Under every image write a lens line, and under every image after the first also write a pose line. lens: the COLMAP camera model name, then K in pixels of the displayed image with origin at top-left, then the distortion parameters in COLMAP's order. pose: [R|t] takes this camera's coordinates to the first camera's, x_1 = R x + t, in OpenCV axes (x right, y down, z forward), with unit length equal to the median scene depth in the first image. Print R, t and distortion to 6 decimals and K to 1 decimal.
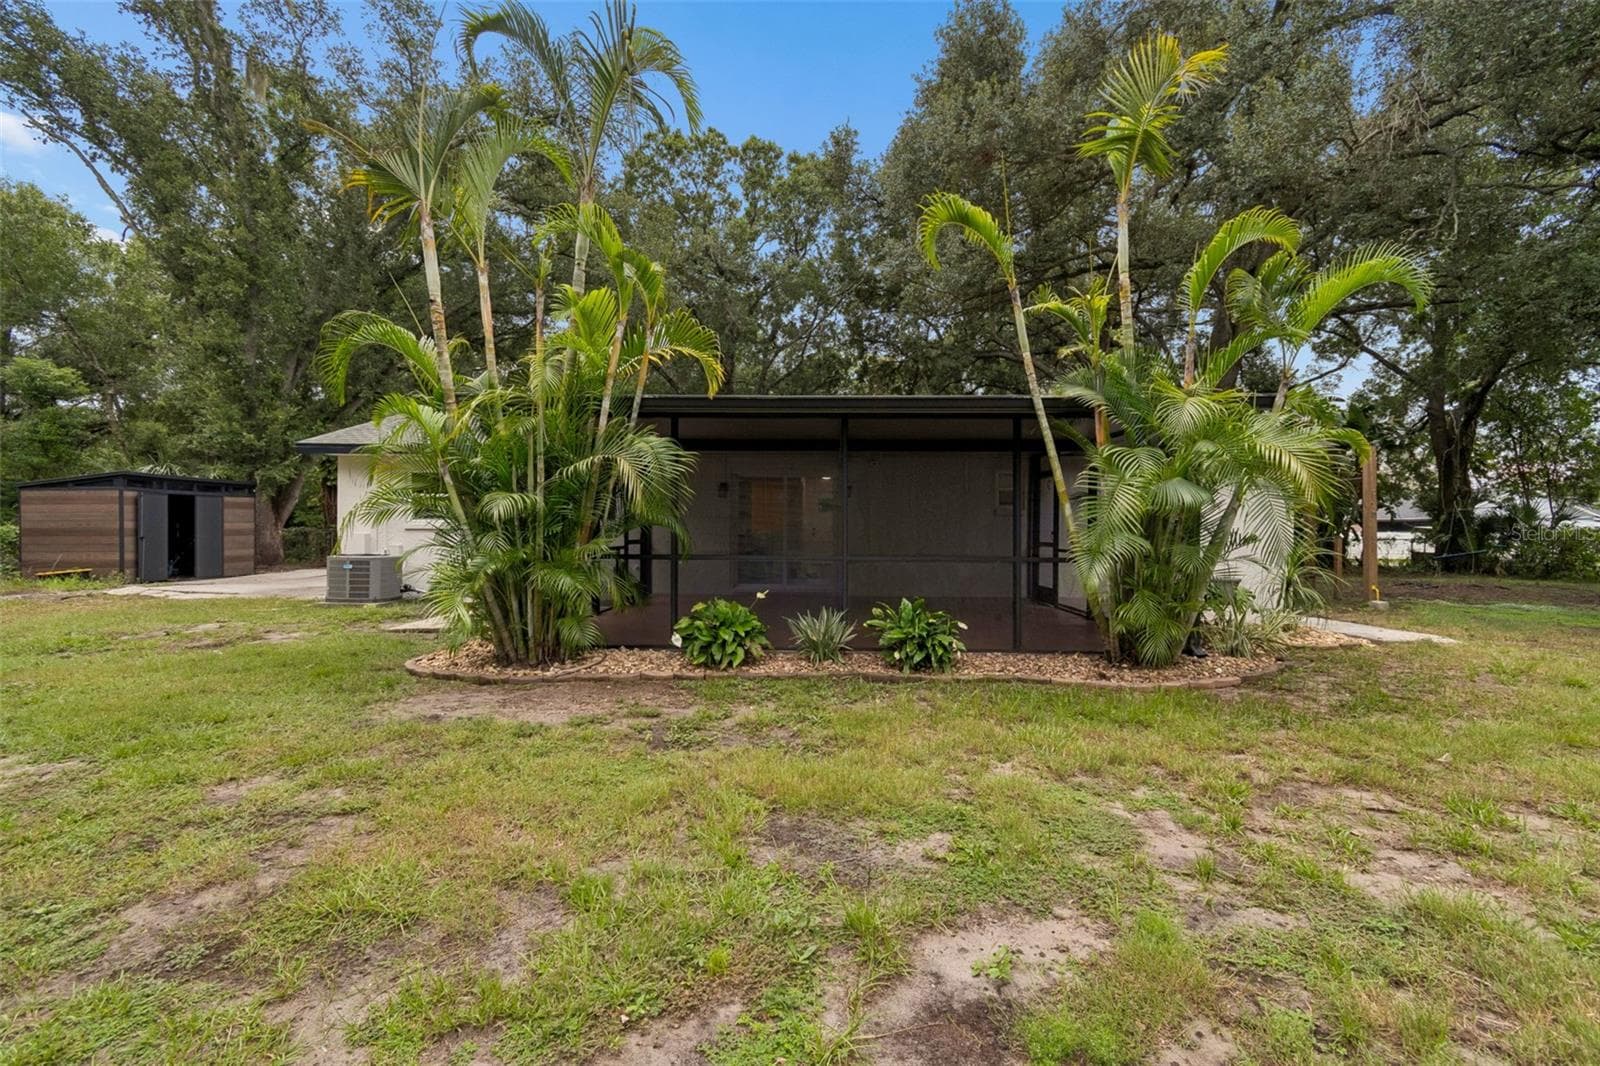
lens RADIAL K [[717.2, 0, 820.7], [0, 717.2, 530.9], [0, 0, 1]] dist [-0.000379, 0.000131]
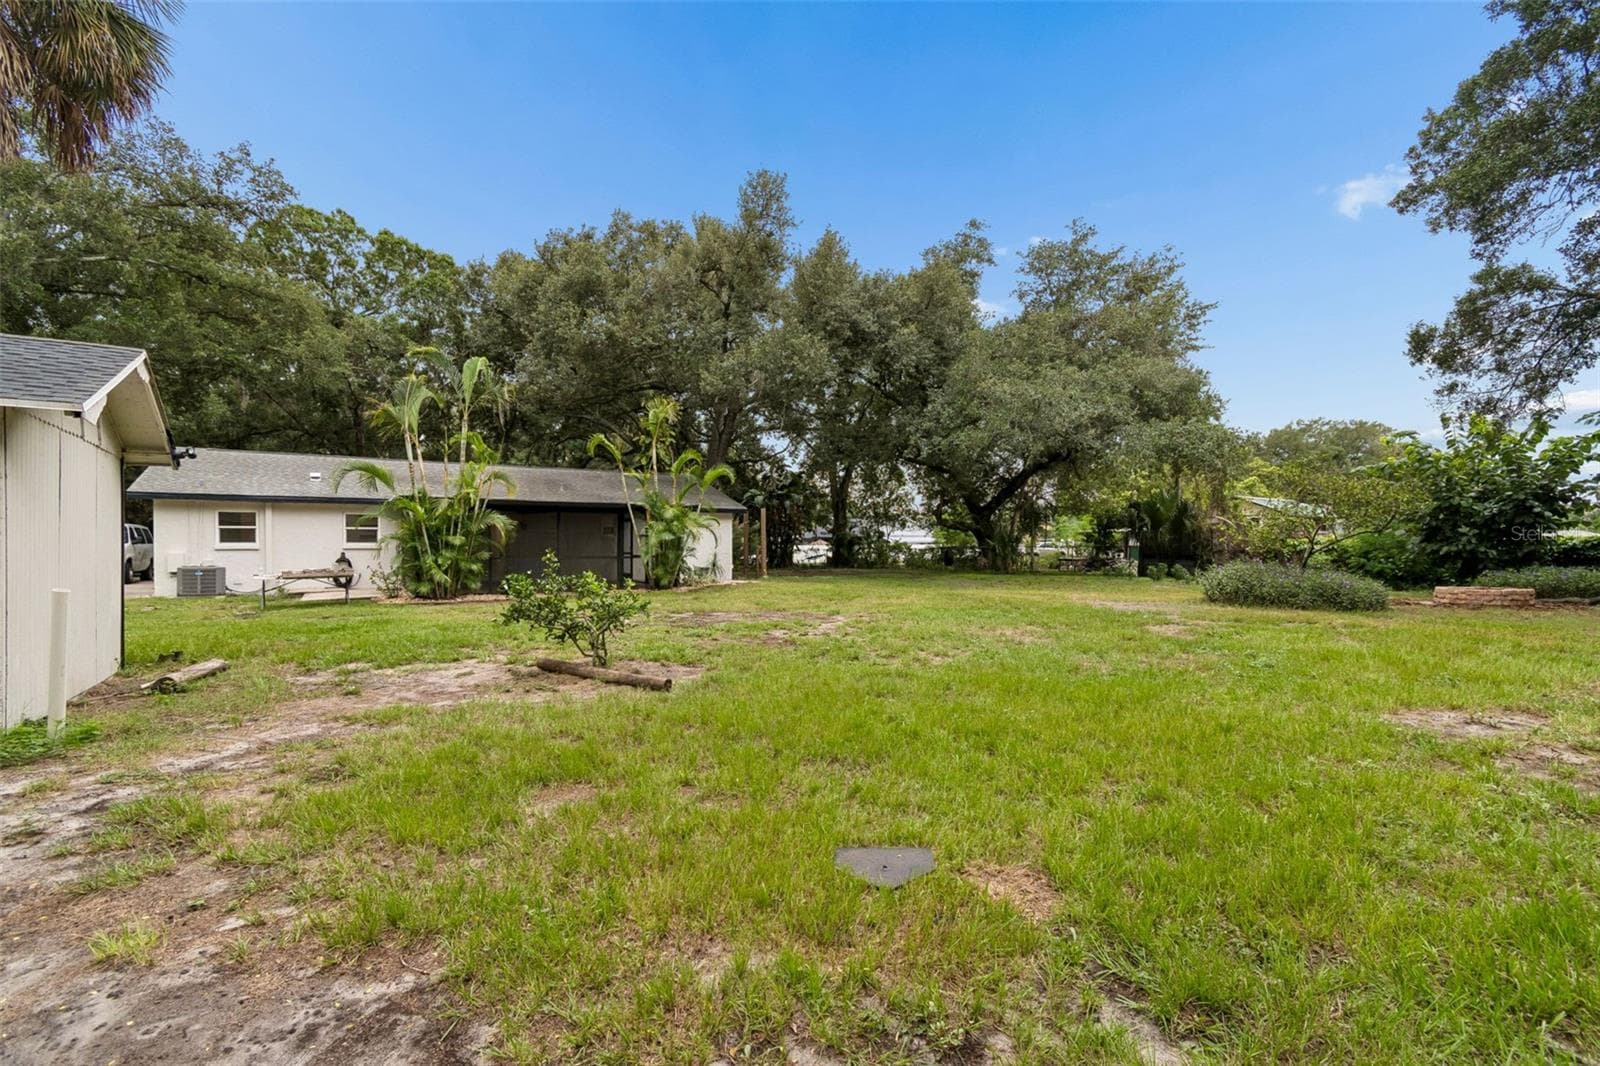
lens RADIAL K [[731.6, 0, 799.1], [0, 731.6, 537.9], [0, 0, 1]] dist [-0.000145, 0.005350]
pose [[0.854067, -0.004844, 0.520141, -0.688549], [0.009054, 0.999944, -0.005555, -0.014484], [-0.520085, 0.009454, 0.854062, -2.010957]]
